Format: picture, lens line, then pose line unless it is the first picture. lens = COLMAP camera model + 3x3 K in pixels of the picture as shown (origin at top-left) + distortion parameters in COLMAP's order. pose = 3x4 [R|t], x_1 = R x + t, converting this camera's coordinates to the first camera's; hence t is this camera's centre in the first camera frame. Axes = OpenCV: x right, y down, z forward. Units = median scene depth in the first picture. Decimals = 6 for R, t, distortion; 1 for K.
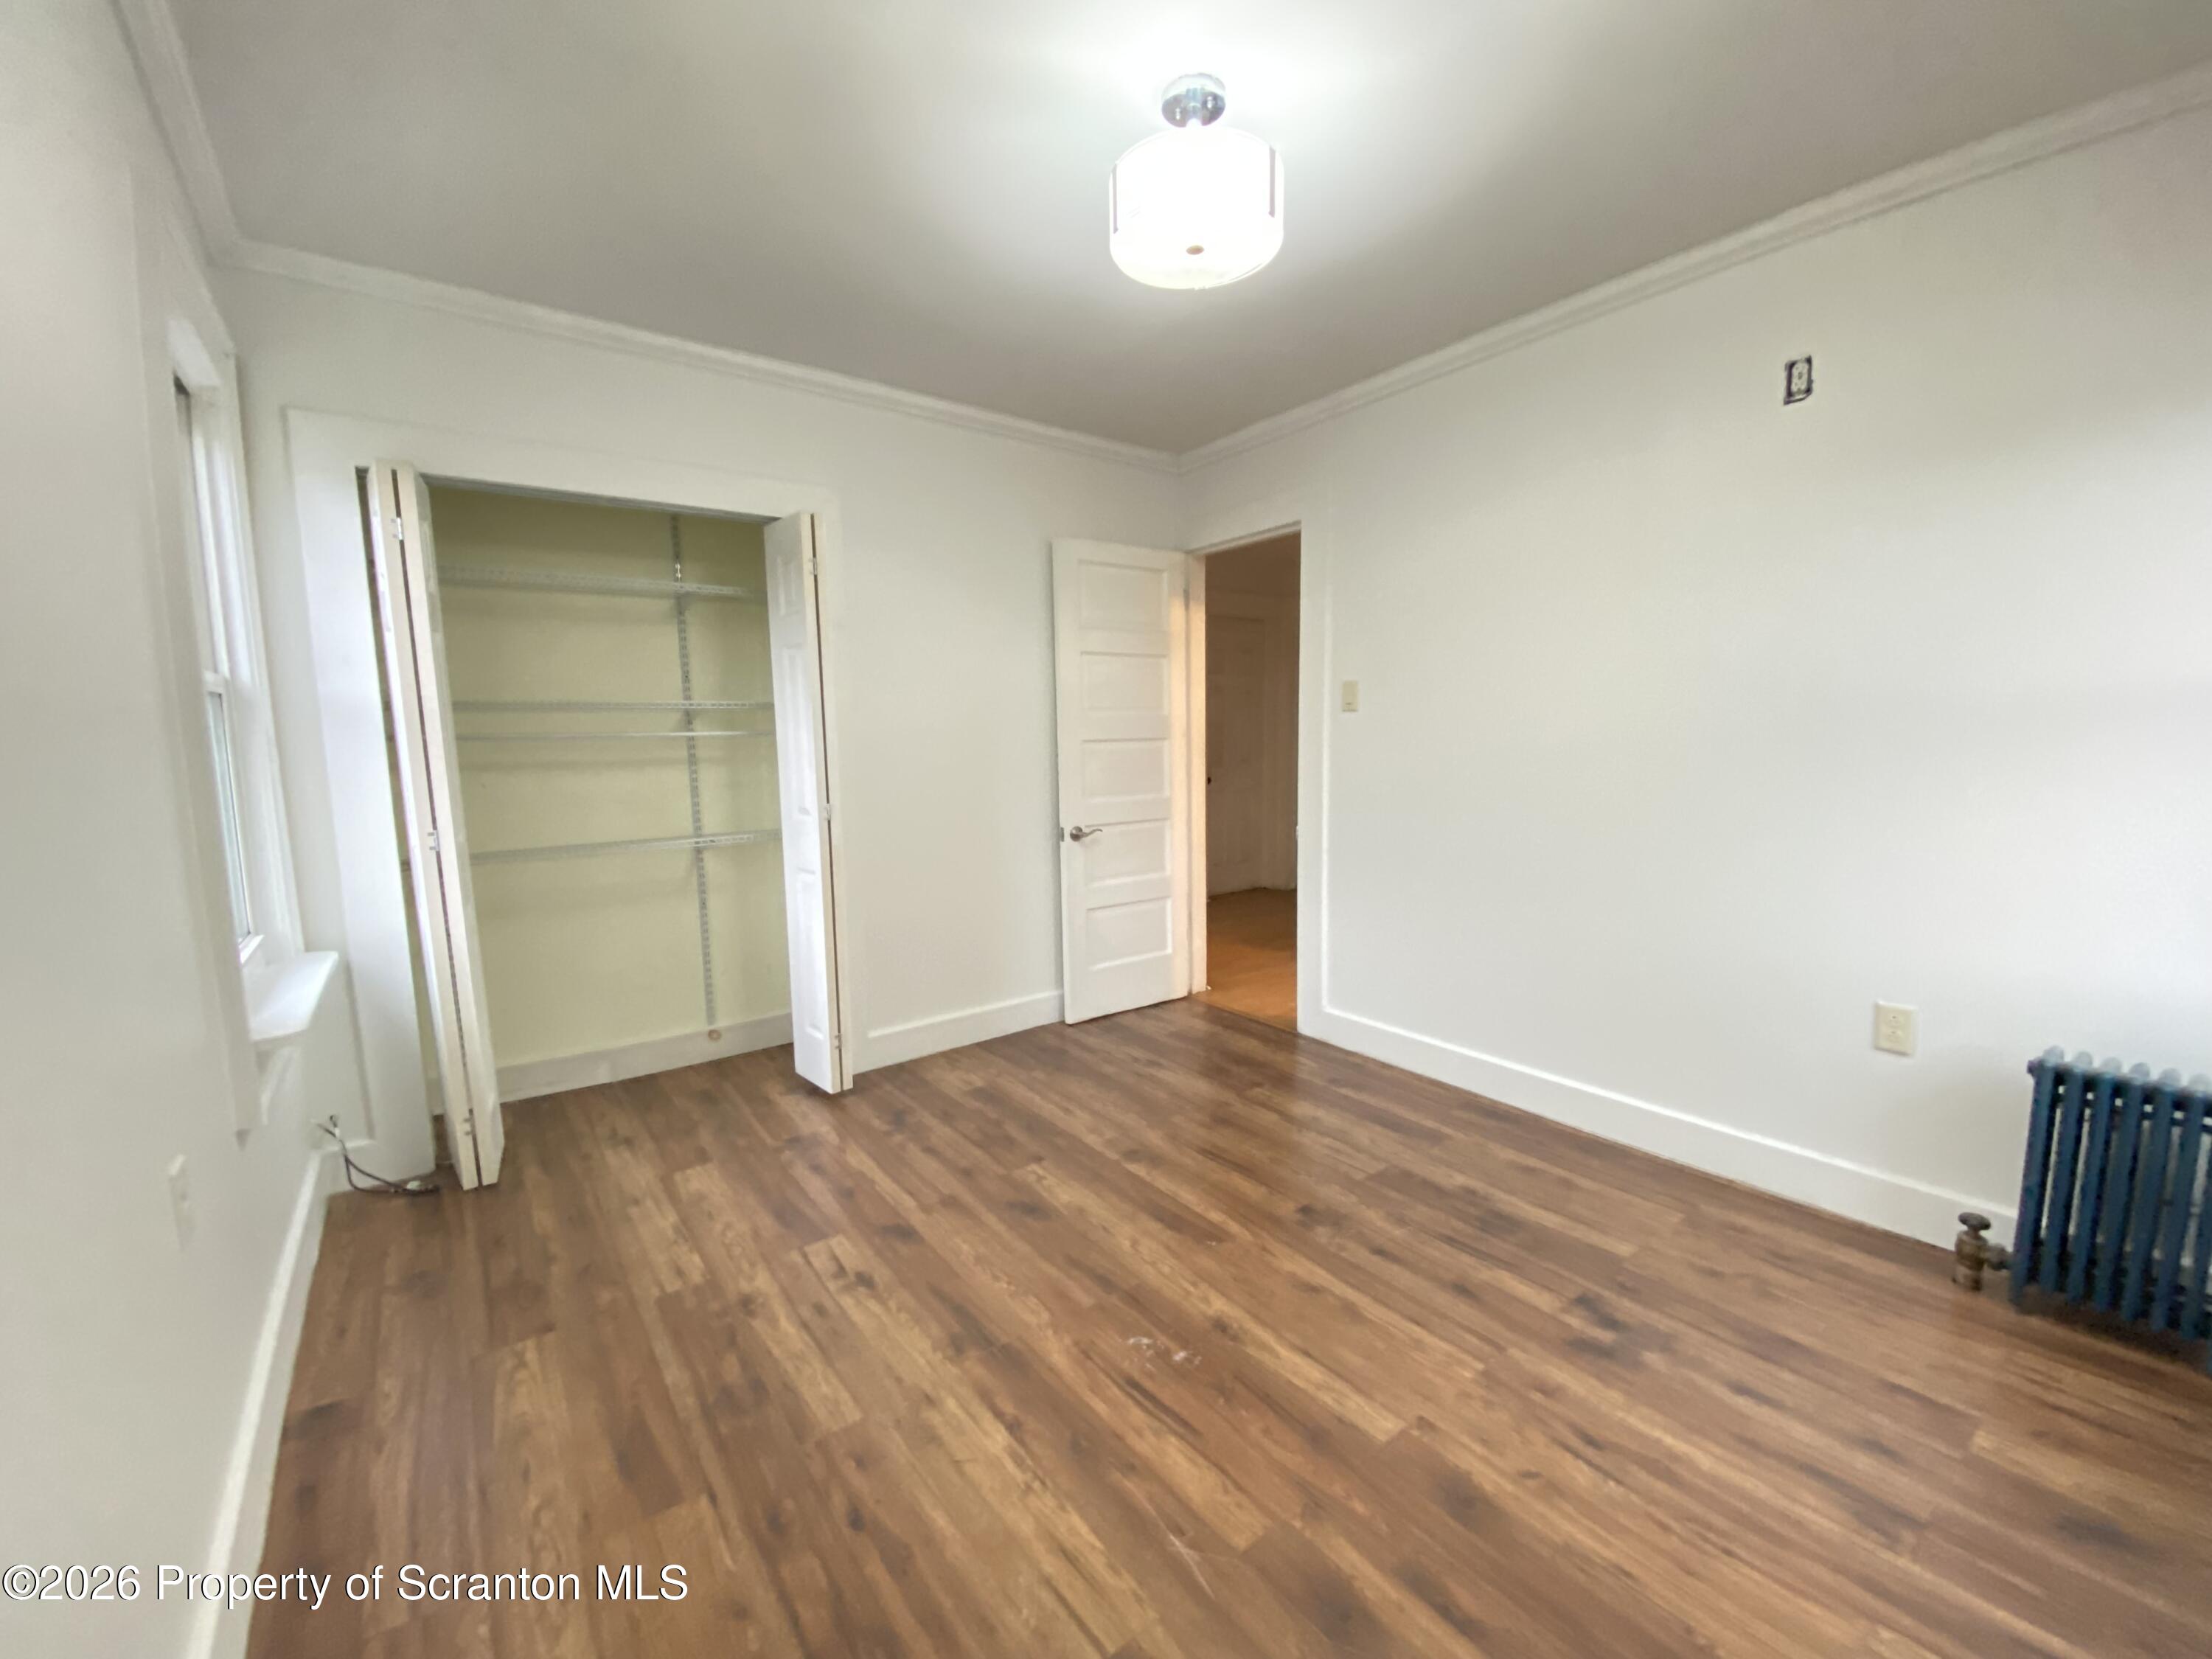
lens RADIAL K [[899.0, 0, 1106.8], [0, 899.0, 839.0], [0, 0, 1]] dist [0.004917, -0.013600]
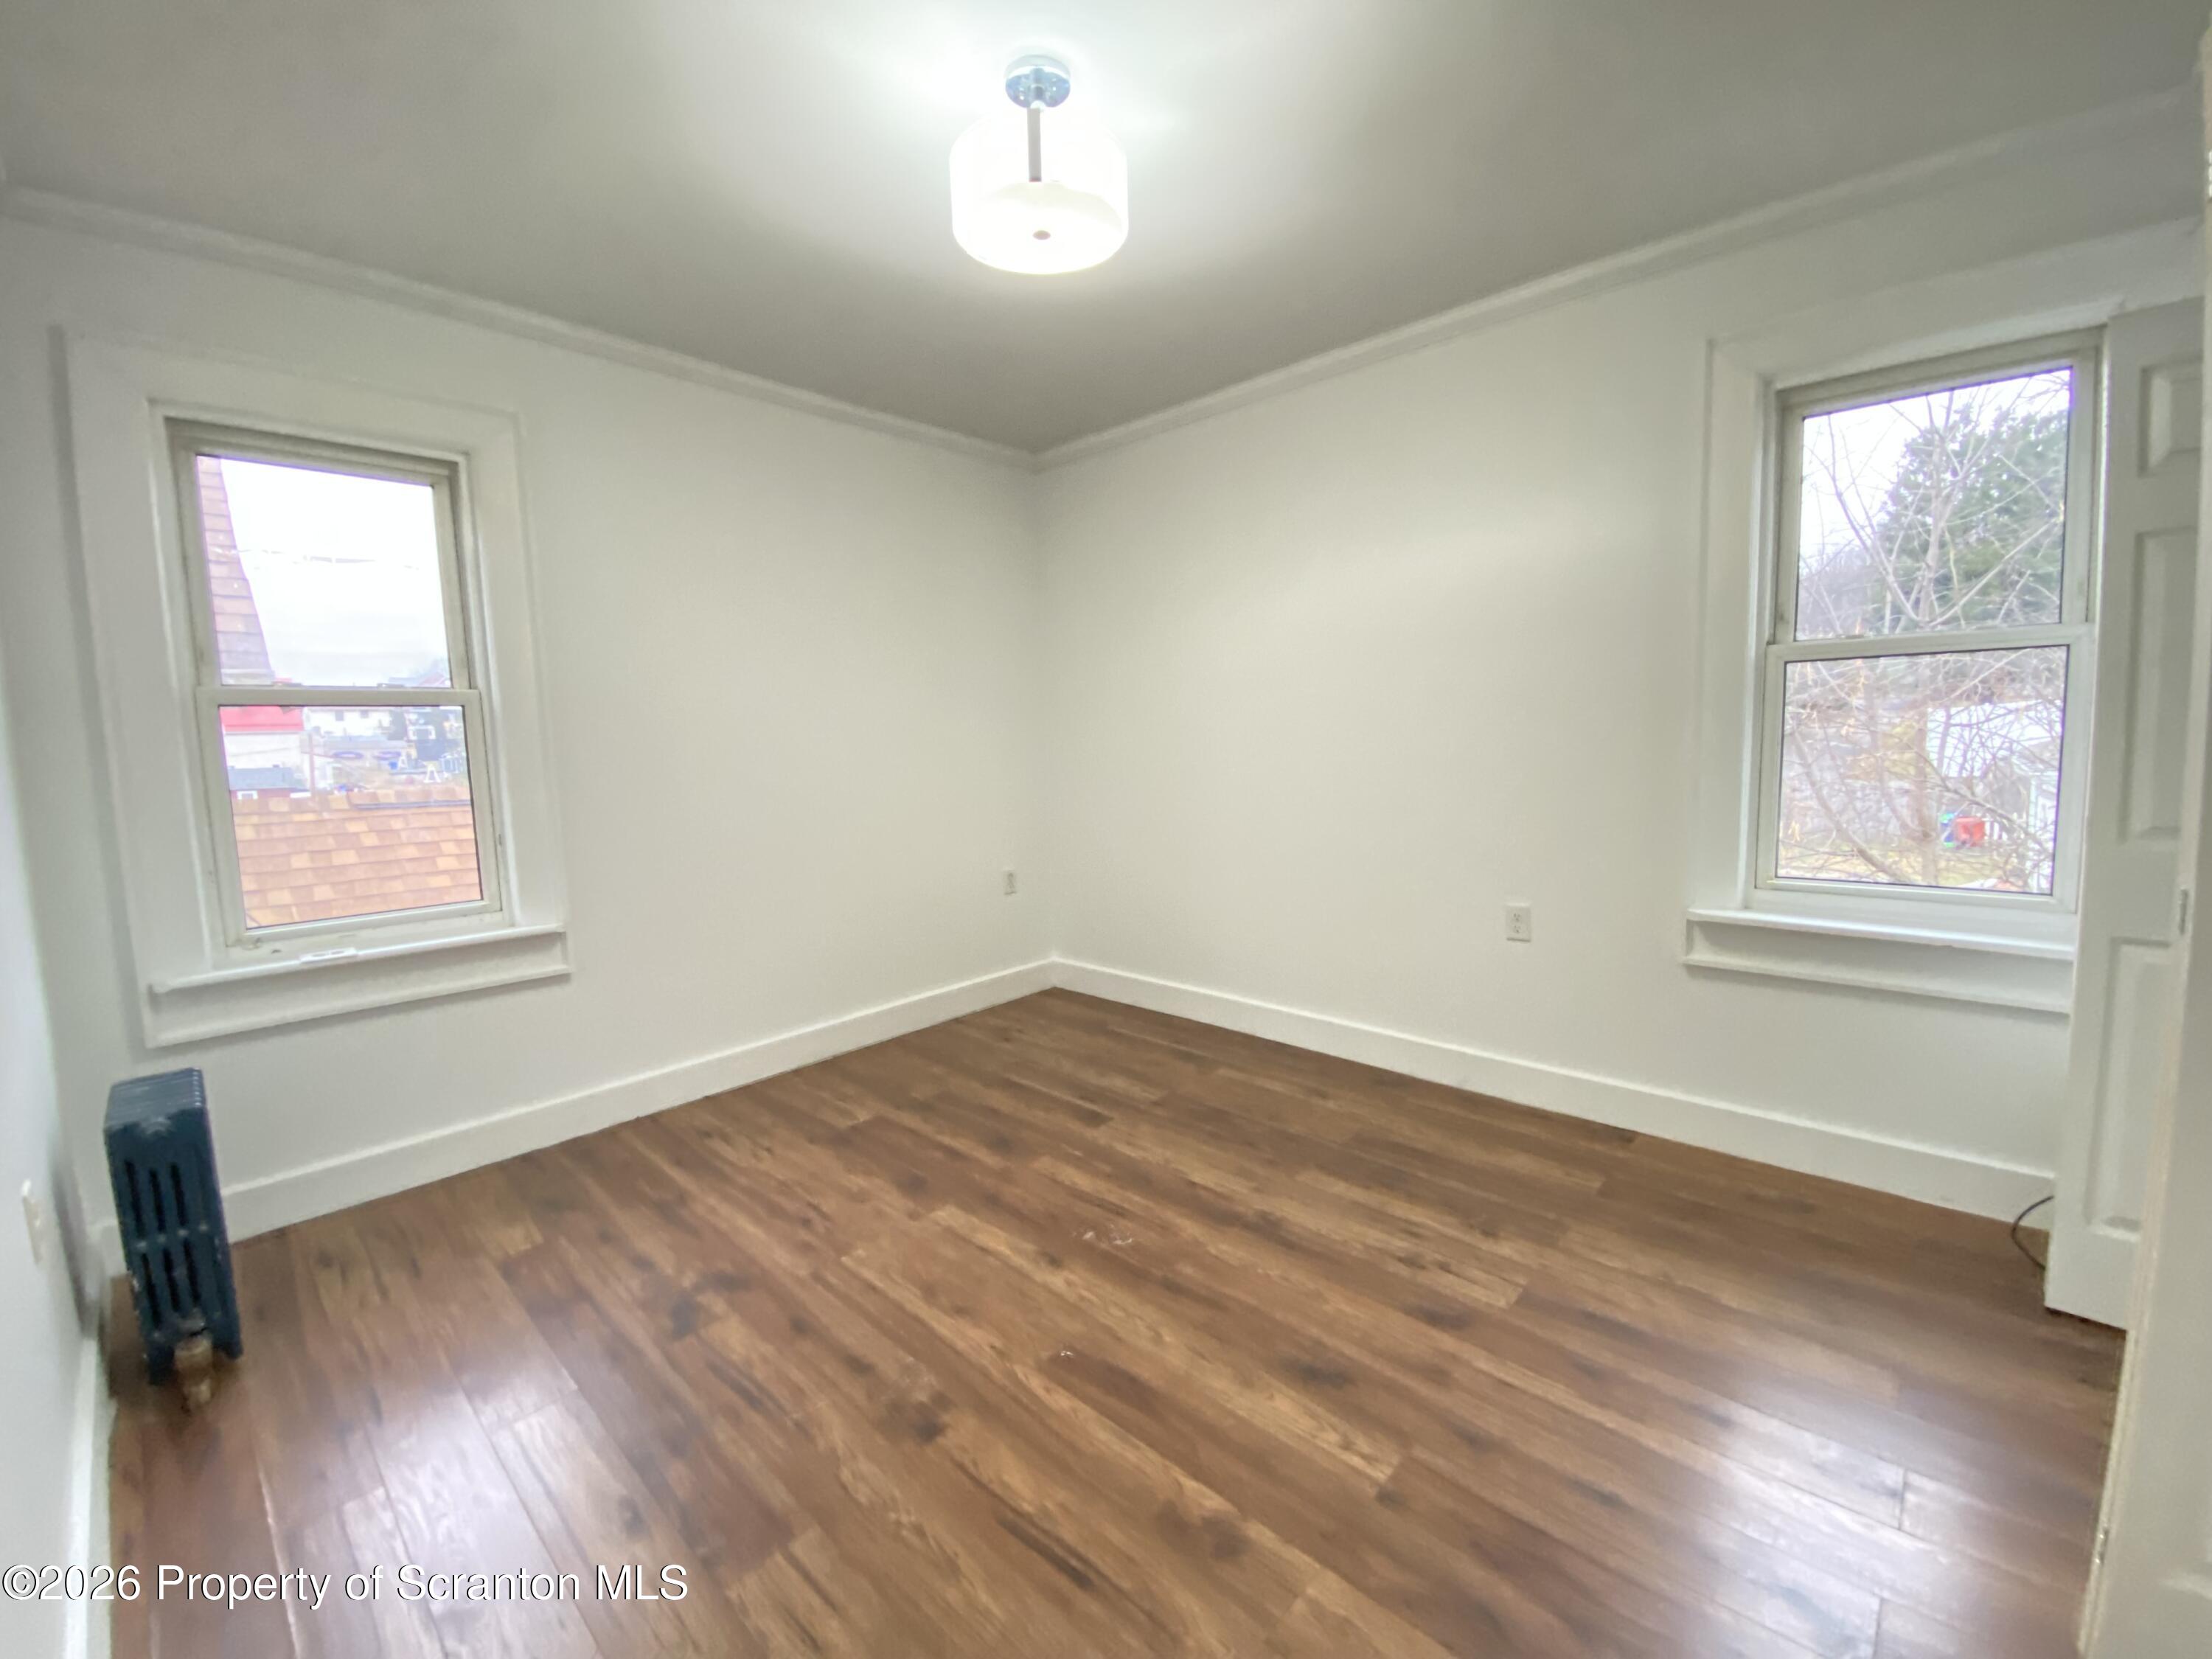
lens RADIAL K [[899.0, 0, 1106.8], [0, 899.0, 825.9], [0, 0, 1]] dist [0.004917, -0.013600]
pose [[-0.983272, 0.062104, -0.171227, 0.205314], [0.023440, 0.975403, 0.219177, -0.210683], [0.180627, 0.211497, -0.960543, 1.825590]]
